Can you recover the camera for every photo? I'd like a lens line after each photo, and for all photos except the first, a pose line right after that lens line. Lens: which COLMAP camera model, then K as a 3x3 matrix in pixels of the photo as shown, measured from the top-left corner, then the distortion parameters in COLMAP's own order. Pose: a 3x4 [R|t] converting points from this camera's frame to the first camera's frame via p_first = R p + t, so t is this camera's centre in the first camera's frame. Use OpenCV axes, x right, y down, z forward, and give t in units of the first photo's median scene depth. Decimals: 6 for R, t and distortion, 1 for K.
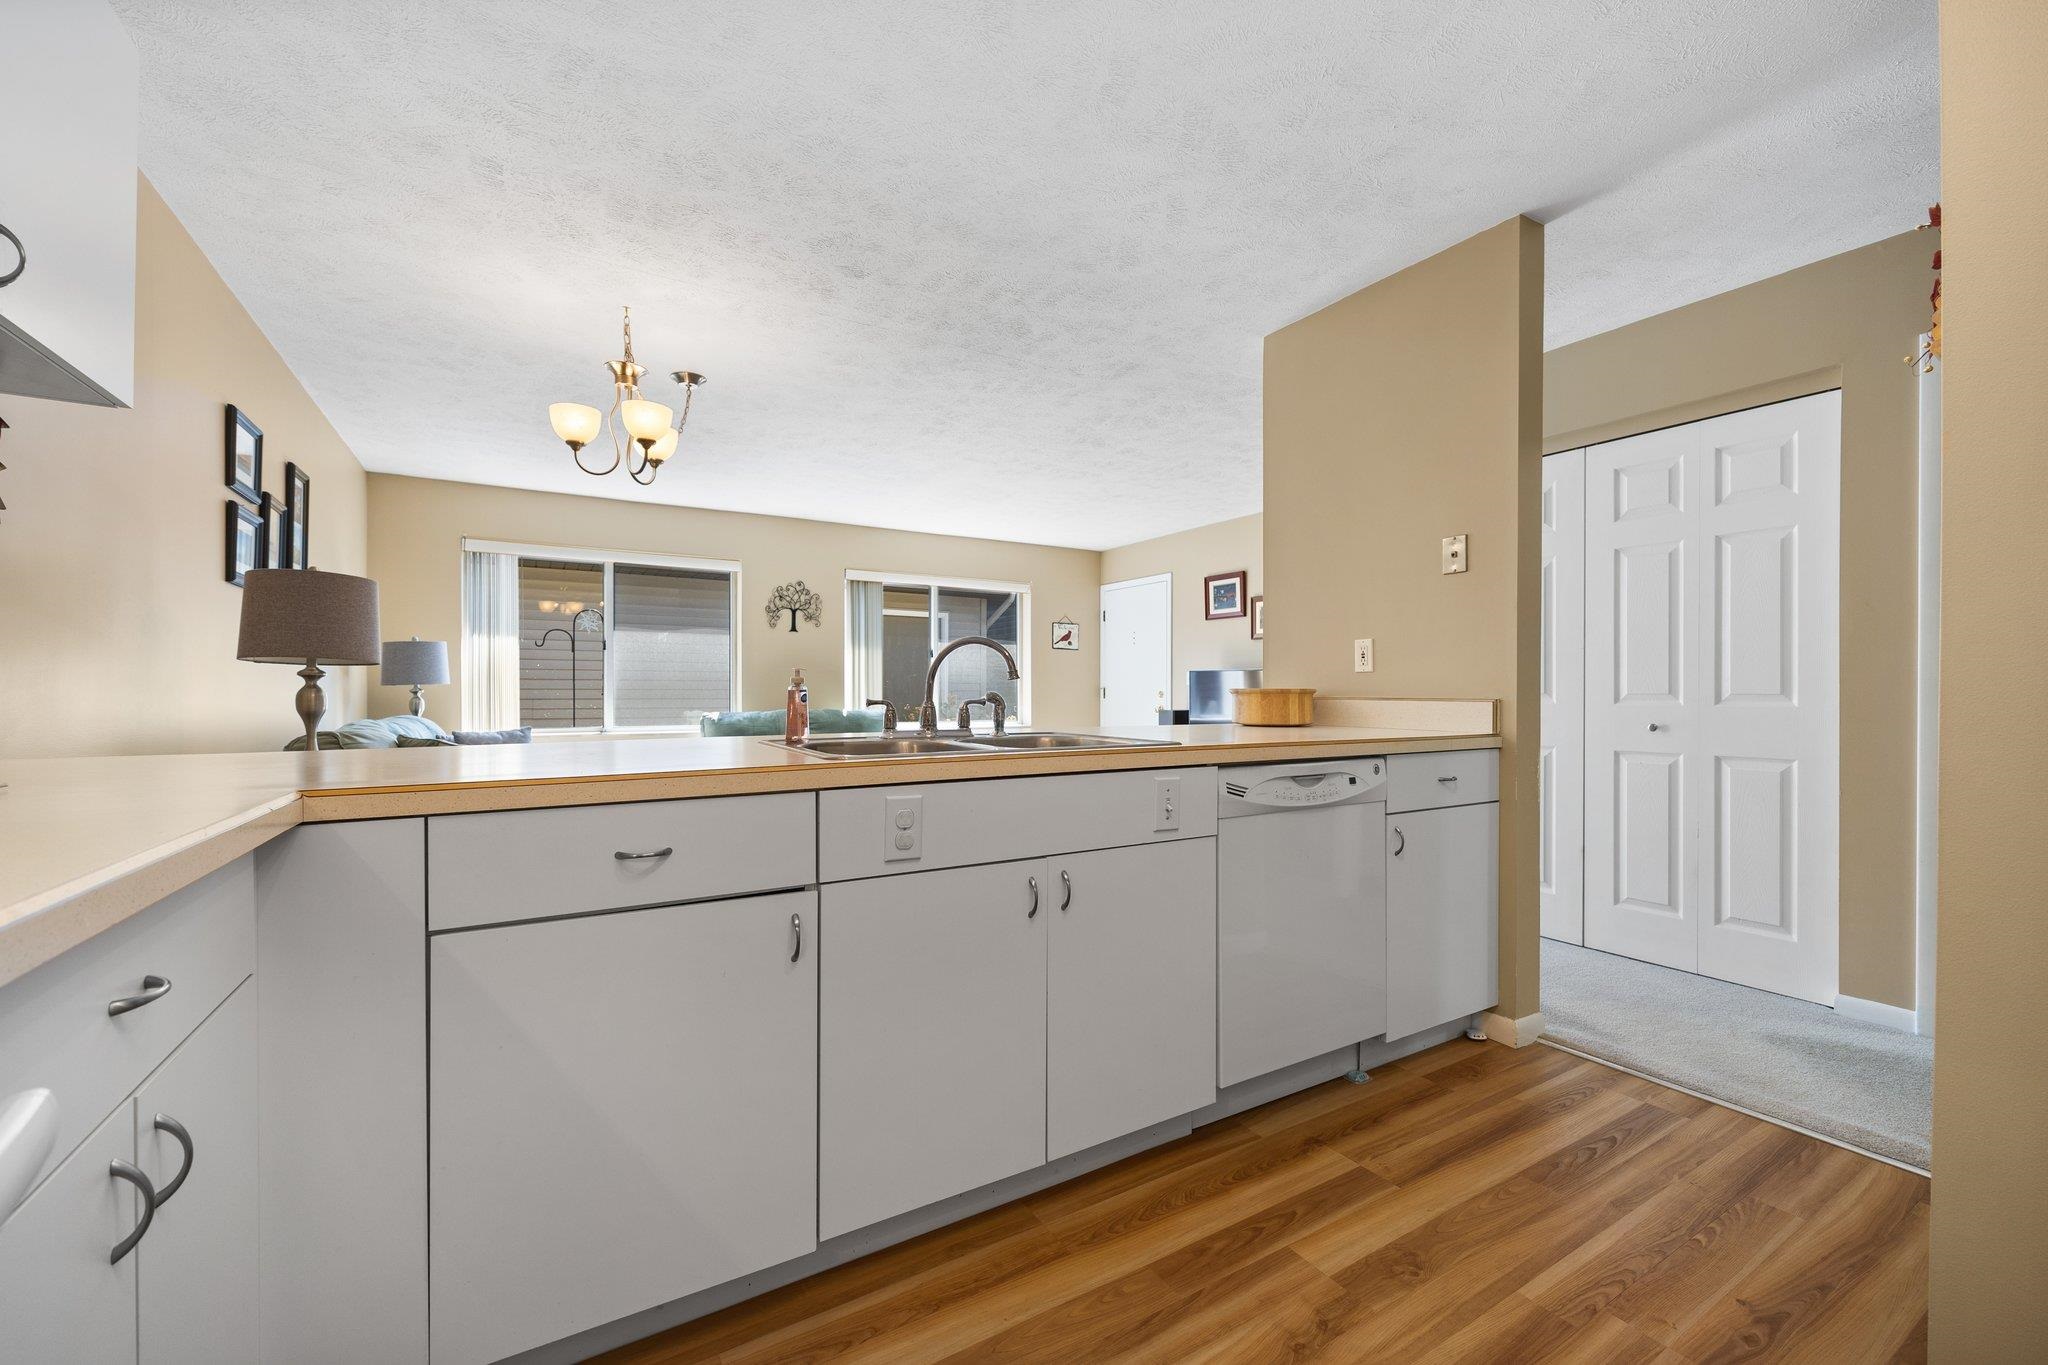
lens RADIAL K [[834.2, 0, 1023.1], [0, 834.2, 689.5], [0, 0, 1]] dist [-0.002908, -0.000050]
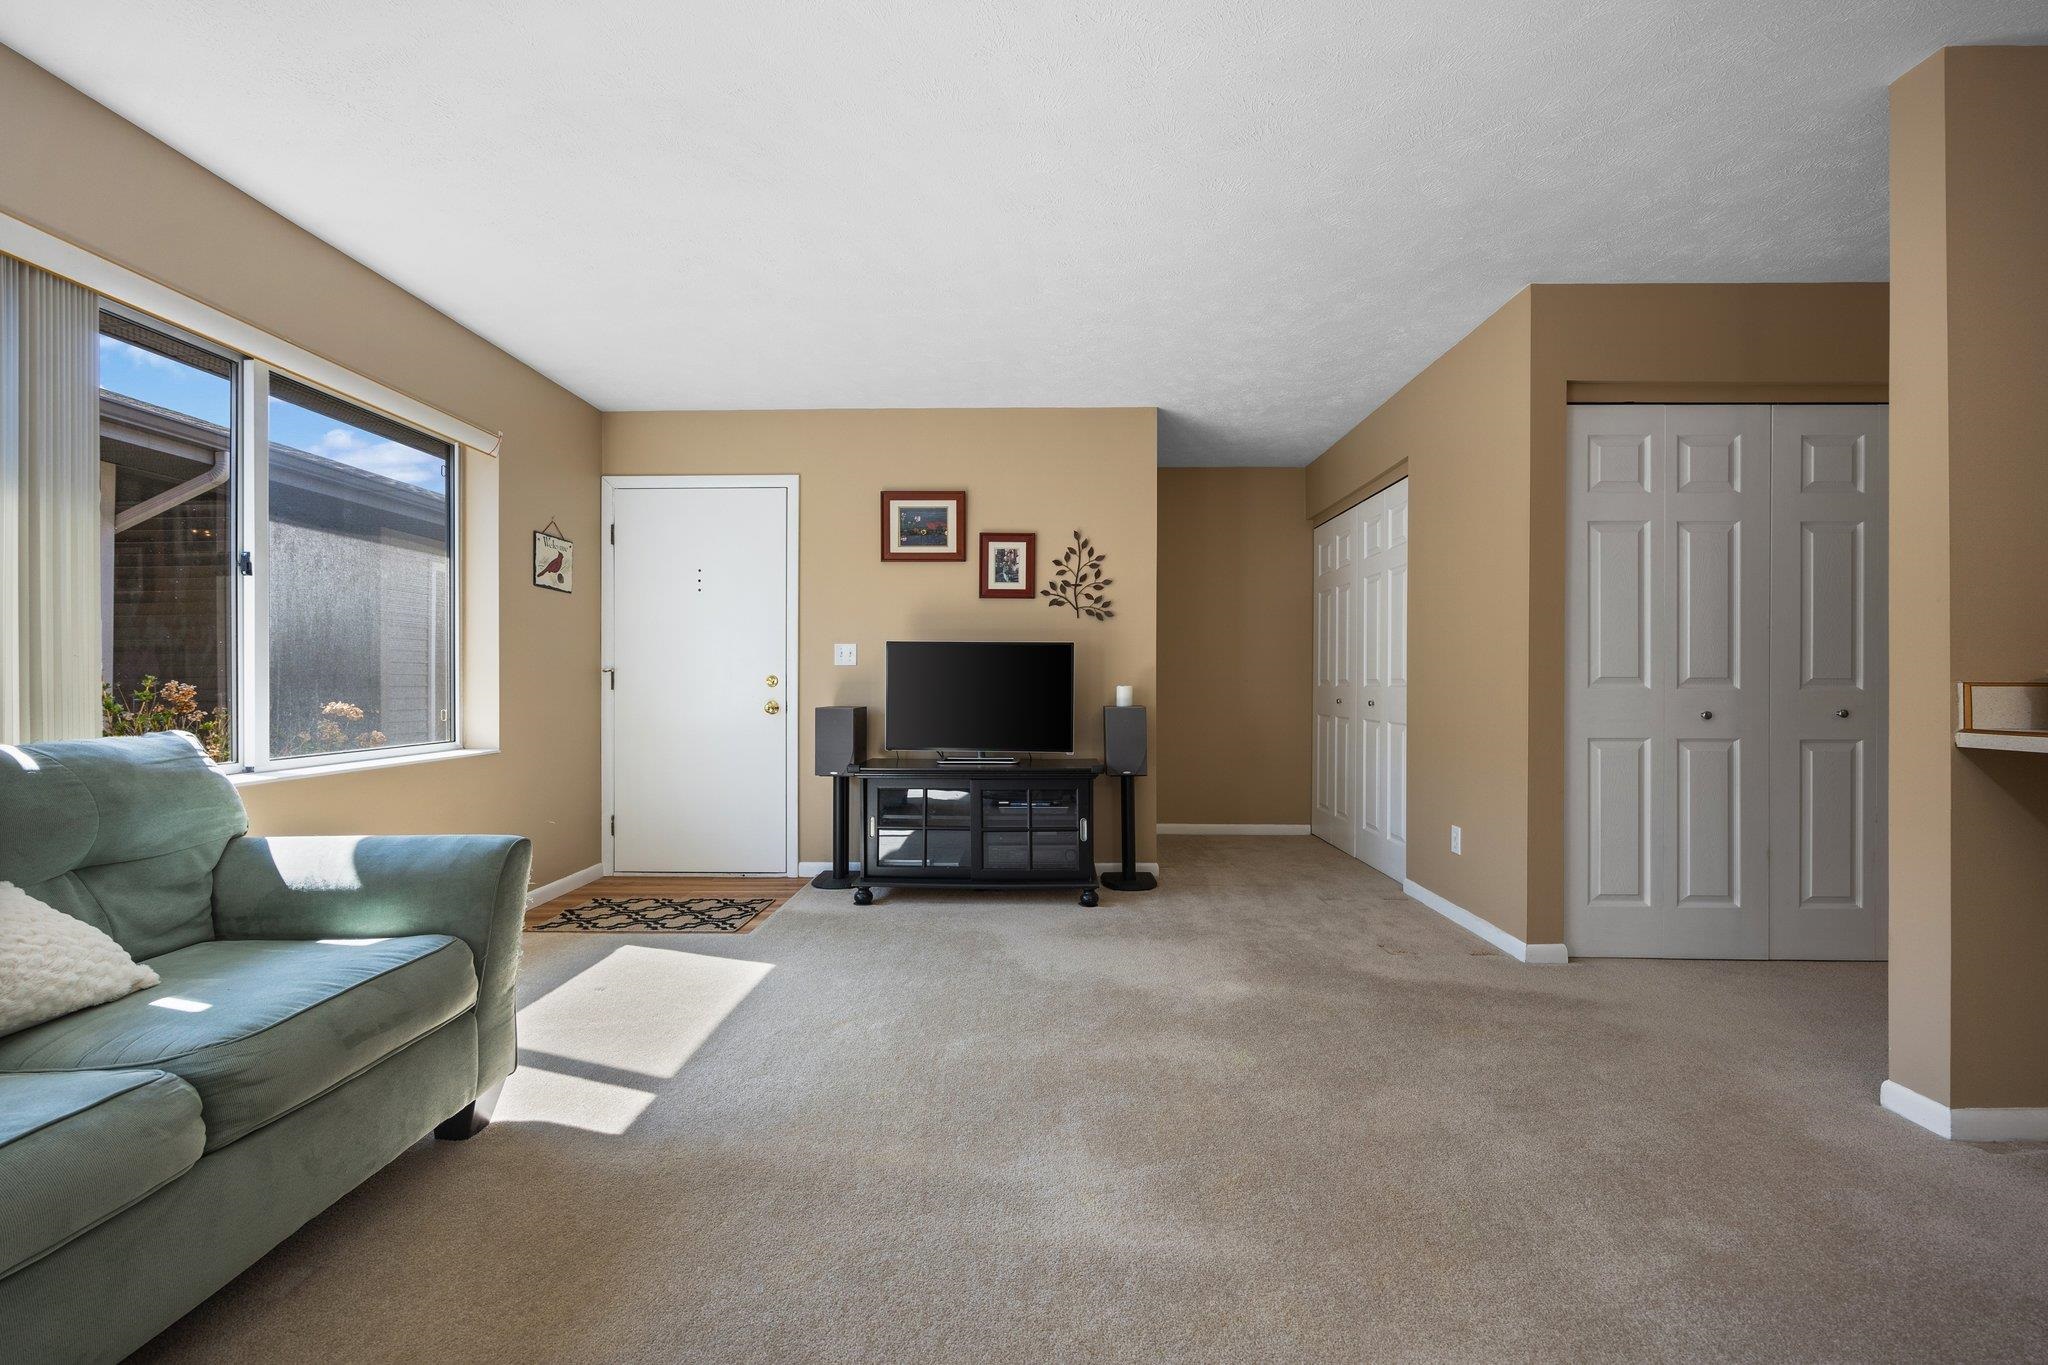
lens RADIAL K [[822.5, 0, 1023.9], [0, 822.5, 679.0], [0, 0, 1]] dist [0.001281, 0.000072]
pose [[0.534923, -0.000544, 0.844900, -0.249344], [-0.002694, 0.999994, 0.002350, 0.002631], [-0.844896, -0.003533, 0.534918, 0.607425]]
